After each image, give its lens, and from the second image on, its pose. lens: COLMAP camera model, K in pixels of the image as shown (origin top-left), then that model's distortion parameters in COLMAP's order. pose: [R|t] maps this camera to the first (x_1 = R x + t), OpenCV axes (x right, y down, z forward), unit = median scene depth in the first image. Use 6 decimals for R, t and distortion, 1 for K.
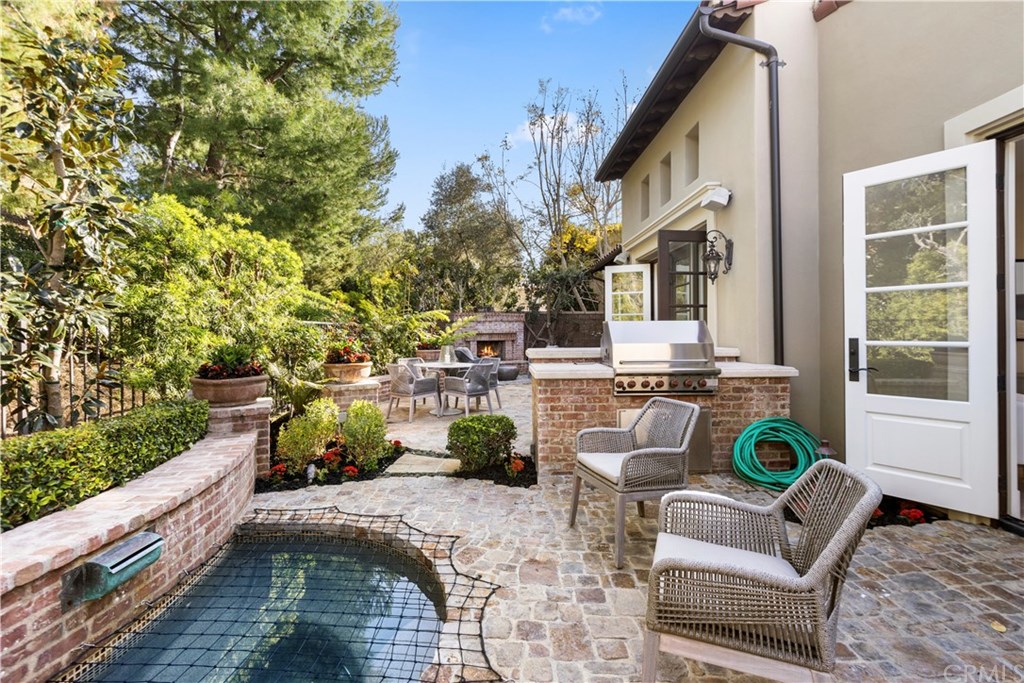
lens RADIAL K [[464.6, 0, 512.0], [0, 464.6, 337.2], [0, 0, 1]] dist [-0.000019, -0.000043]
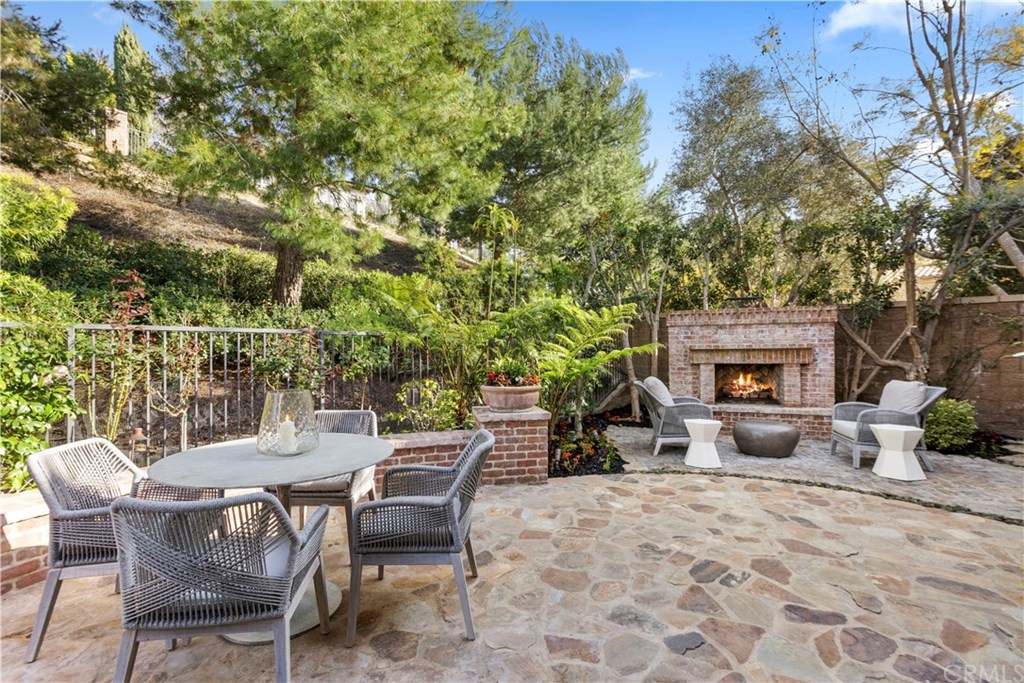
lens RADIAL K [[464.6, 0, 511.0], [0, 464.6, 339.3], [0, 0, 1]] dist [-0.000019, -0.000043]
pose [[0.740499, -0.009156, -0.671995, 0.096884], [-0.005175, 0.999800, -0.019325, -0.007544], [0.672037, 0.017787, 0.740304, 0.457275]]
